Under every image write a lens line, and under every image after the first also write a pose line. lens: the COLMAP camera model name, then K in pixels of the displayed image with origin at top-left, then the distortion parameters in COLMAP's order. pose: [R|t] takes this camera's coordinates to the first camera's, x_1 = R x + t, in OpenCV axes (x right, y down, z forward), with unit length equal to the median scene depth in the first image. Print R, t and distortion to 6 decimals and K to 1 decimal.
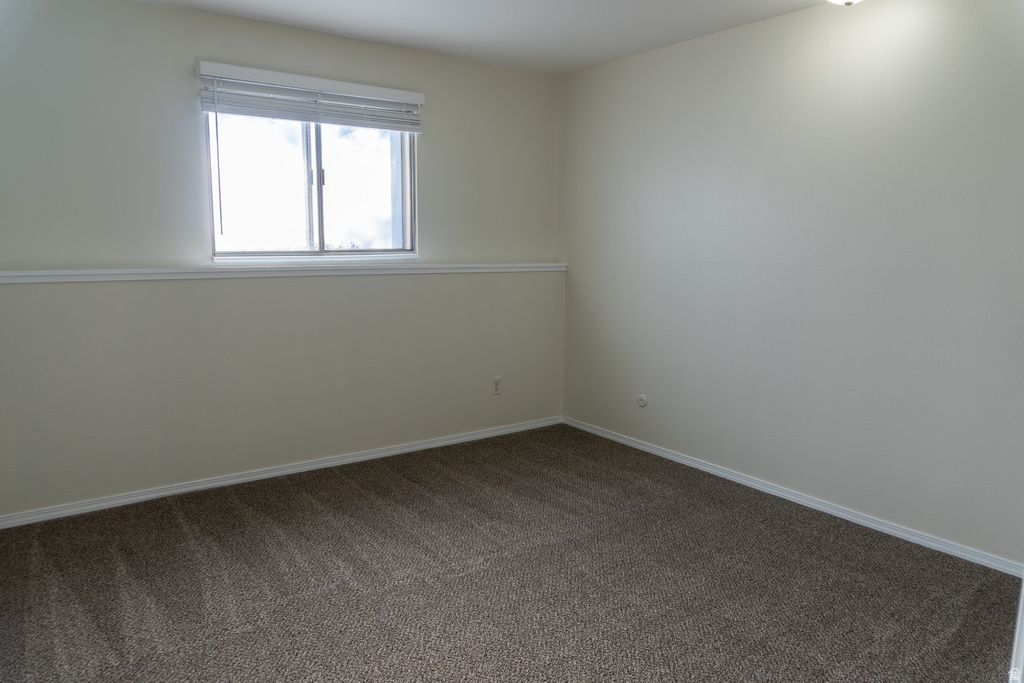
lens RADIAL K [[688.0, 0, 512.0], [0, 688.0, 341.5], [0, 0, 1]] dist [-0.026107, -0.003063]
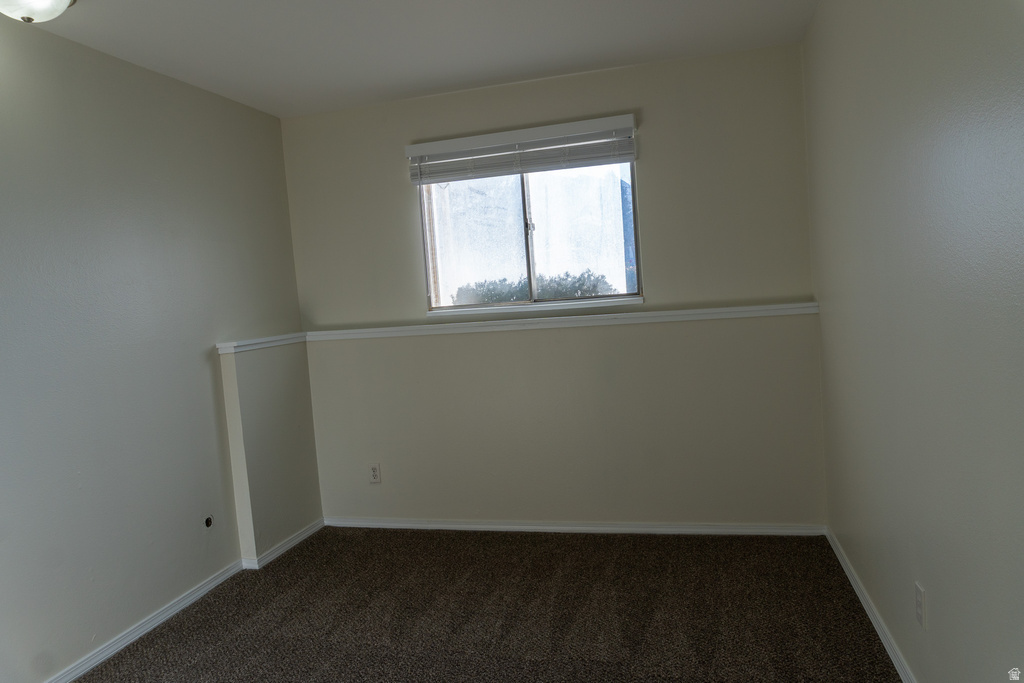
lens RADIAL K [[688.0, 0, 512.0], [0, 688.0, 341.5], [0, 0, 1]] dist [-0.026107, -0.003063]
pose [[0.635257, 0.005760, -0.772279, 0.469038], [-0.038268, 0.998979, -0.024027, -0.052977], [0.771352, 0.044817, 0.634829, 0.374007]]
